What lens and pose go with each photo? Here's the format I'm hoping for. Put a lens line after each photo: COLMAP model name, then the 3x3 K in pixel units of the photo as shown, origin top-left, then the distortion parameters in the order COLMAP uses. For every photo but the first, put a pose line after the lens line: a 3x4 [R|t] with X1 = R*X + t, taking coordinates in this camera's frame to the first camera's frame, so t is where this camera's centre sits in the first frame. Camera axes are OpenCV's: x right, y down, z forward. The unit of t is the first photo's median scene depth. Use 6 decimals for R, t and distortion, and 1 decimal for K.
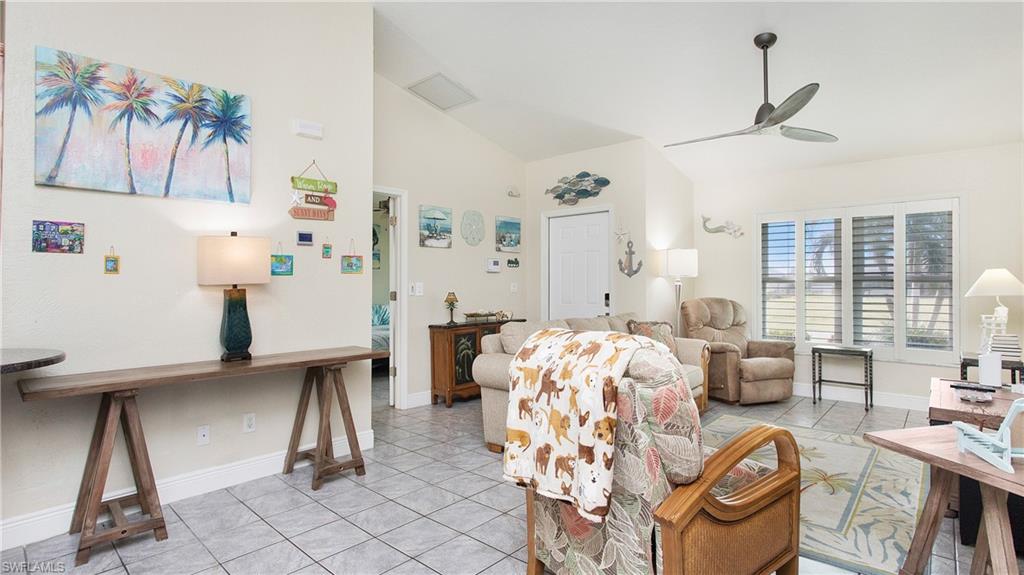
lens RADIAL K [[506.1, 0, 542.0], [0, 506.1, 283.5], [0, 0, 1]] dist [-0.039037, -0.000116]
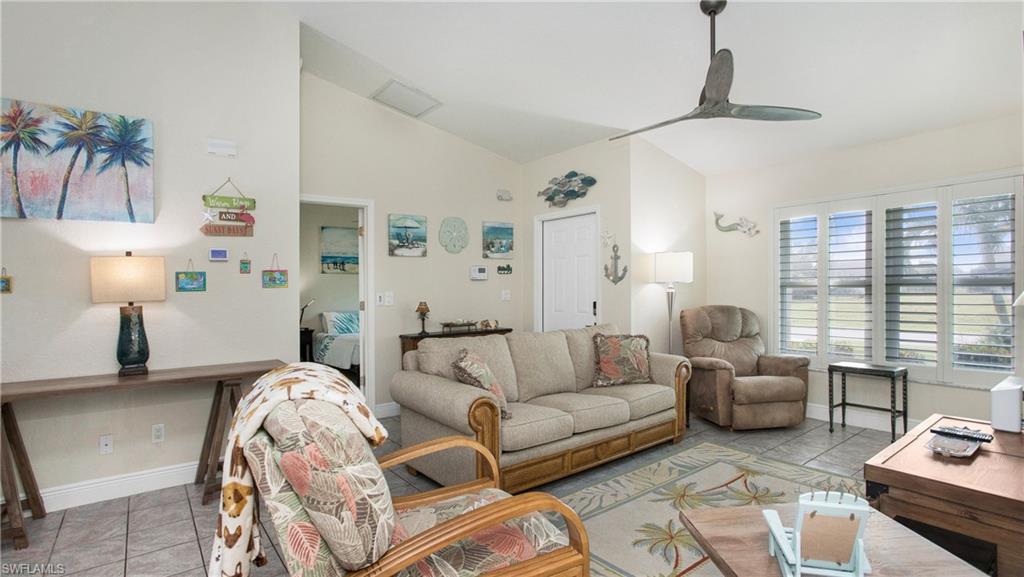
lens RADIAL K [[498.8, 0, 528.3], [0, 498.8, 281.7], [0, 0, 1]] dist [-0.062735, 0.026908]
pose [[0.979995, -0.011392, -0.198694, 0.215663], [0.010409, 0.999928, -0.005993, -0.013628], [0.198748, 0.003805, 0.980043, 0.094334]]
